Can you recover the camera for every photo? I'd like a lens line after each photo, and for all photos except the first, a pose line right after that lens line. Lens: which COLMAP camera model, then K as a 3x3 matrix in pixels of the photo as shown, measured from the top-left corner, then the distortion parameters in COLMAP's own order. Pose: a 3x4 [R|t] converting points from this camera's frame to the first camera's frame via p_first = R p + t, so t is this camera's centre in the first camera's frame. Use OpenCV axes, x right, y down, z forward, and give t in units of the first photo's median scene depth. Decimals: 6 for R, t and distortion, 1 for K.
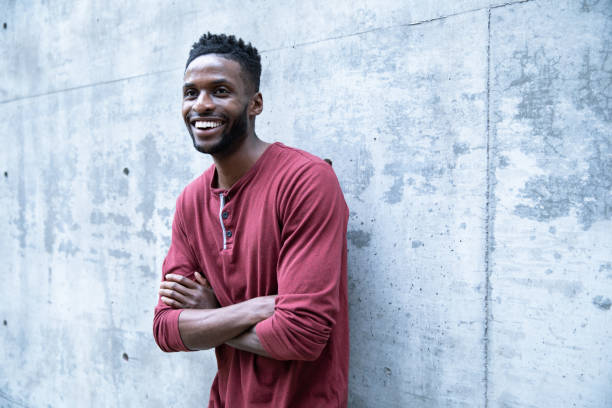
lens RADIAL K [[505.2, 0, 306.0], [0, 505.2, 204.0], [0, 0, 1]] dist [0.033232, 0.006906]
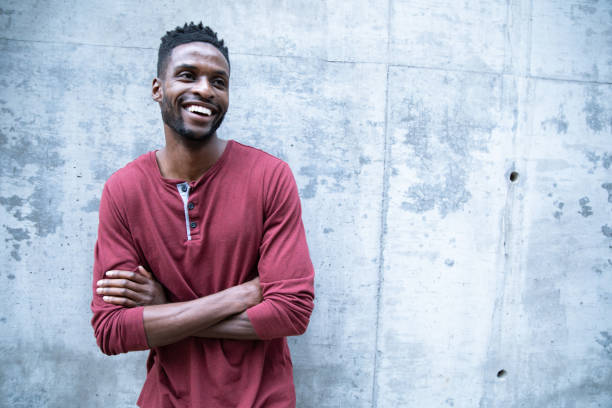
lens RADIAL K [[381.7, 0, 306.0], [0, 381.7, 204.0], [0, 0, 1]] dist [-0.064214, 0.046968]
pose [[0.783750, 0.013908, 0.620921, -0.455486], [-0.024917, 0.999648, 0.009060, 0.004294], [-0.620577, -0.022572, 0.783821, 0.285328]]
